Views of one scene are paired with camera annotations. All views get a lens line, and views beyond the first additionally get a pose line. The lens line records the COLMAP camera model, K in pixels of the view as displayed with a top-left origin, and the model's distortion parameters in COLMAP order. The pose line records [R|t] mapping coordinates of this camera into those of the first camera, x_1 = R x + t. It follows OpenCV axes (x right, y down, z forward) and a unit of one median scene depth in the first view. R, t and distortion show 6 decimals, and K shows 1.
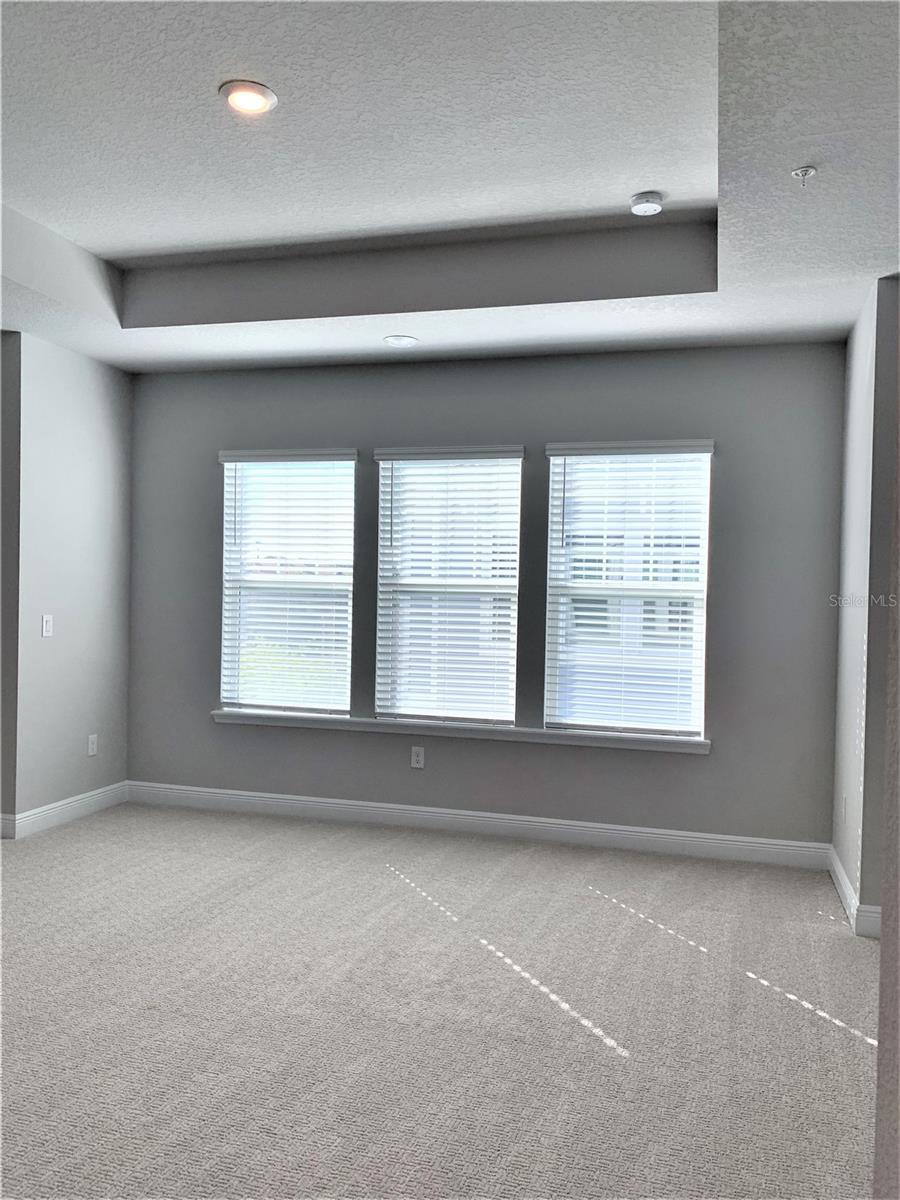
lens RADIAL K [[923.8, 0, 449.0], [0, 923.8, 604.3], [0, 0, 1]] dist [0.199864, -0.418233]
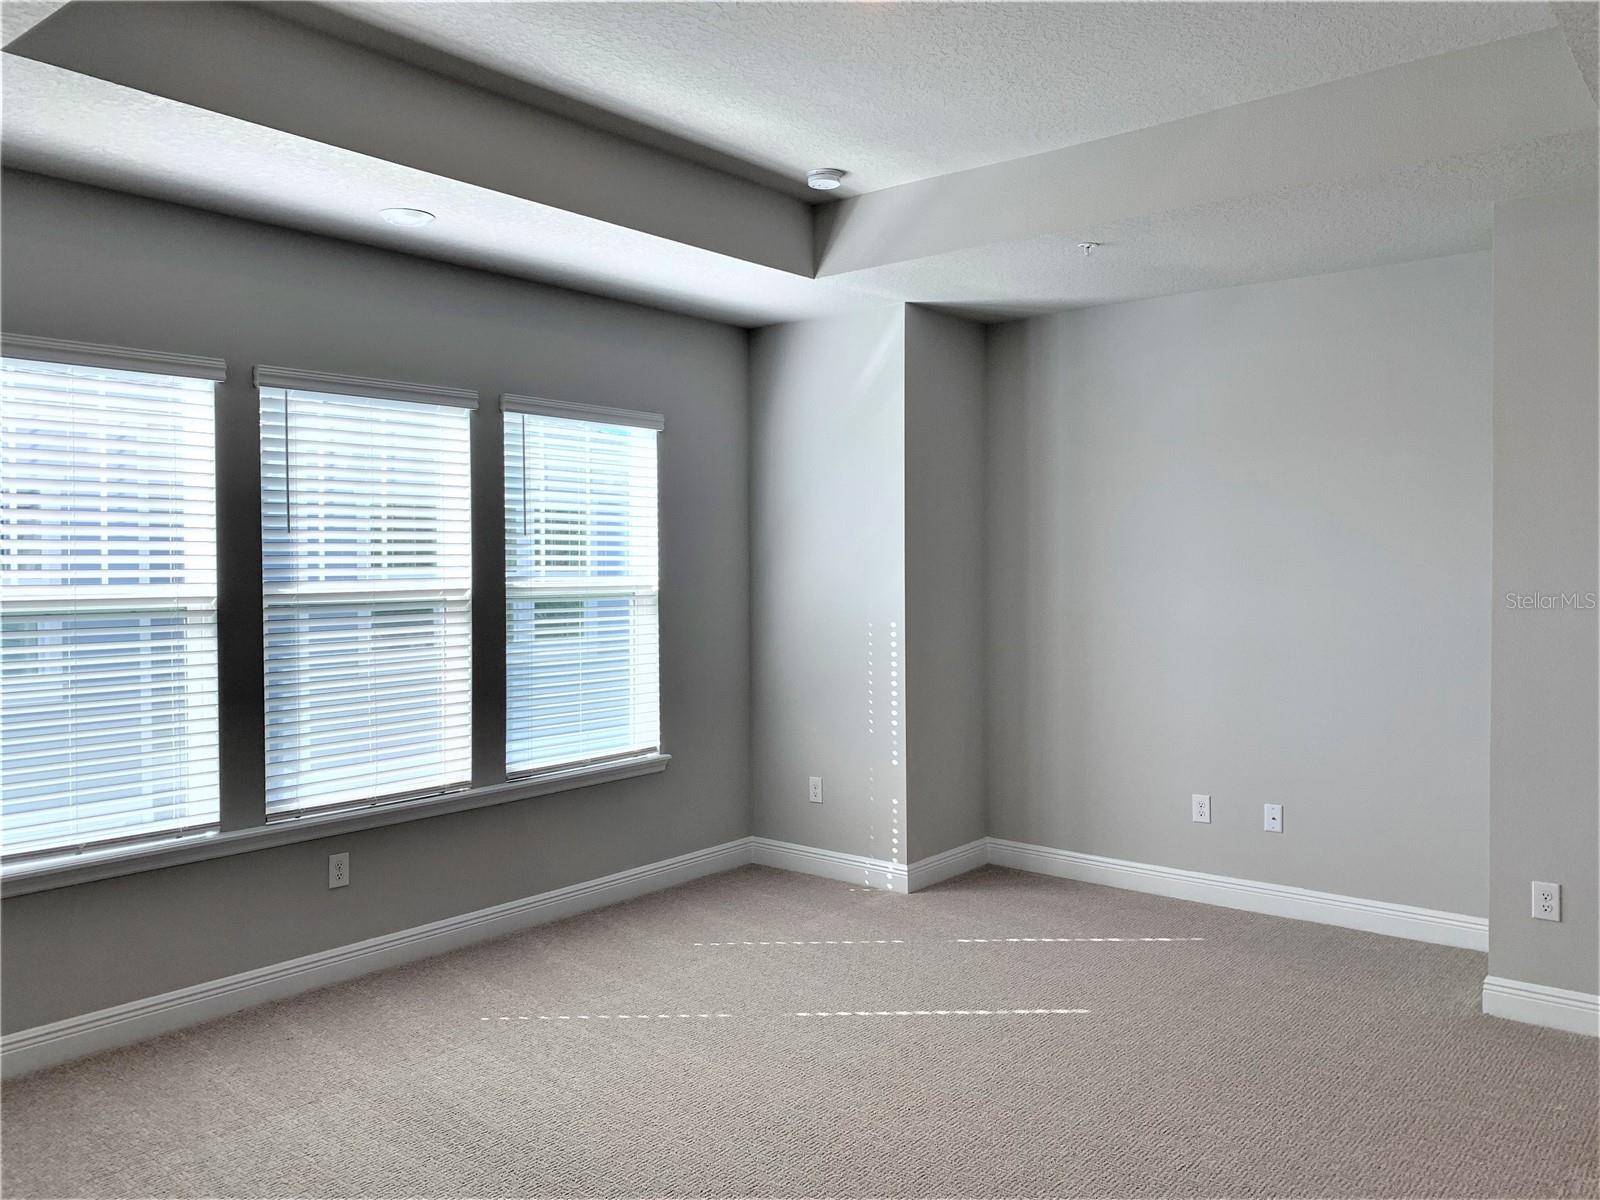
lens RADIAL K [[1224.7, 0, 806.6], [0, 1224.7, 592.7], [0, 0, 1]] dist [0.017805, -0.011547]
pose [[0.398253, -0.049061, 0.915963, -0.693349], [0.032278, 0.998700, 0.039459, -0.046706], [-0.916708, 0.013851, 0.399318, 0.400161]]
